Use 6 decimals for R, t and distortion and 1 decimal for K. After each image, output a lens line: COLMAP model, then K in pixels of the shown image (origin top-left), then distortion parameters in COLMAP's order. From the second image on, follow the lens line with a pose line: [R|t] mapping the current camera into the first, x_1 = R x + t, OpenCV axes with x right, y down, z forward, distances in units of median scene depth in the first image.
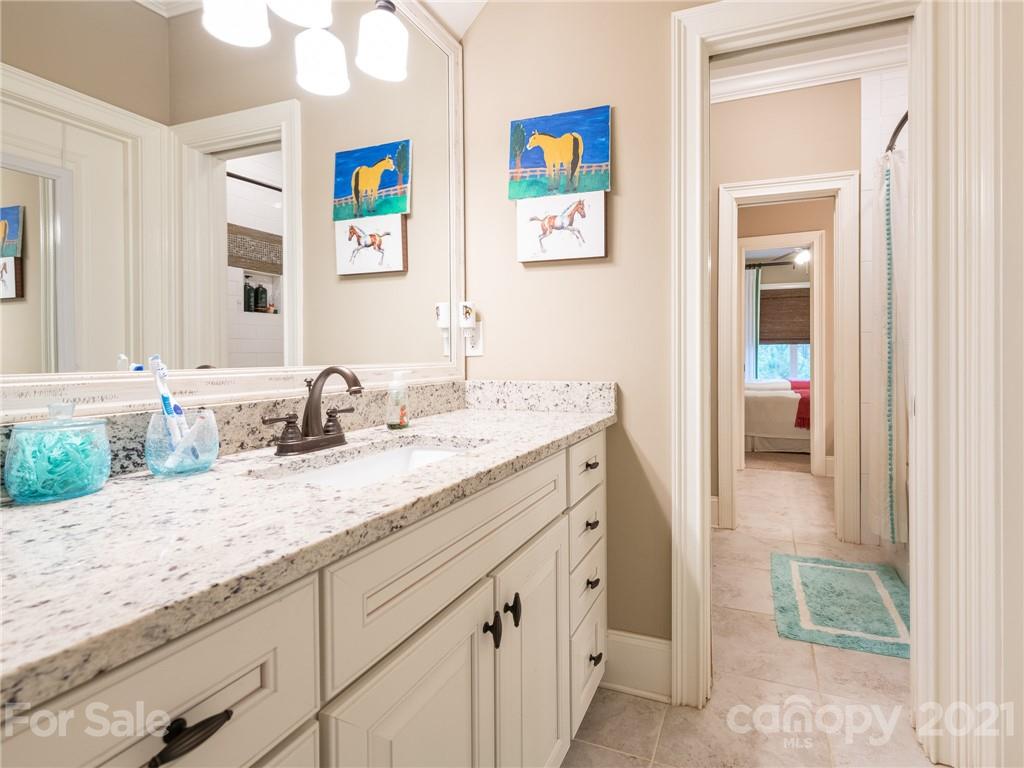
lens RADIAL K [[601.9, 0, 512.8], [0, 601.9, 369.3], [0, 0, 1]] dist [-0.035442, 0.000062]
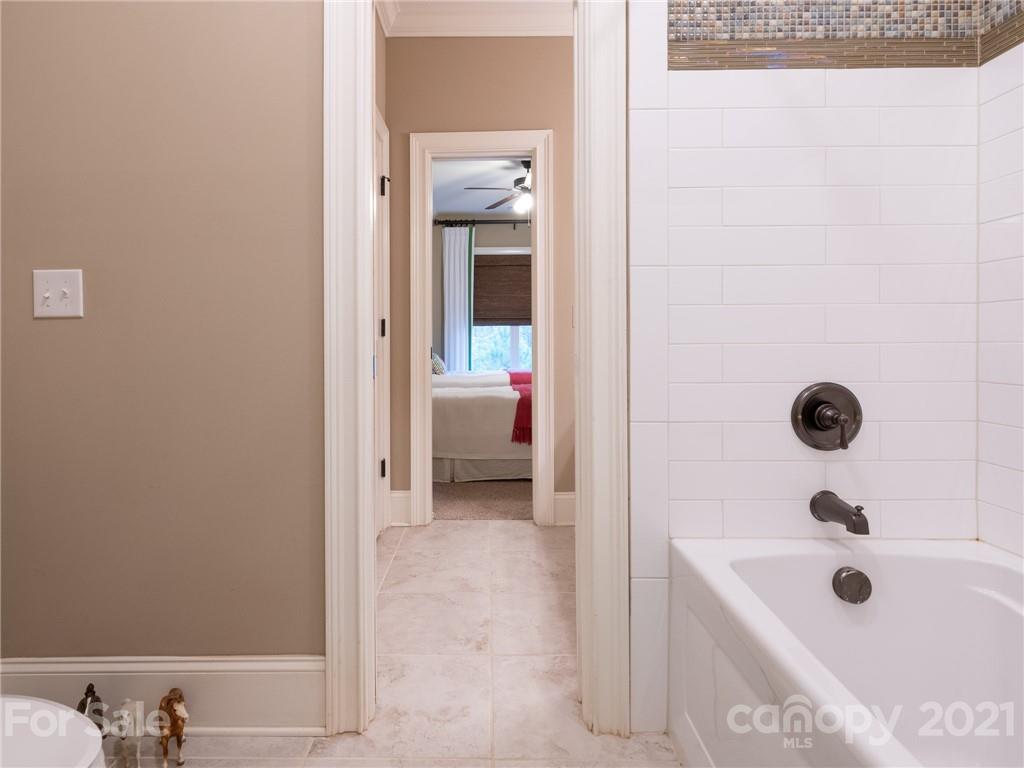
lens RADIAL K [[601.9, 0, 512.8], [0, 601.9, 369.3], [0, 0, 1]] dist [-0.035442, 0.000062]
pose [[0.911558, -0.010002, 0.411051, 1.211725], [0.004629, 0.999890, 0.014065, 0.036766], [-0.411146, -0.010918, 0.911504, 2.364030]]
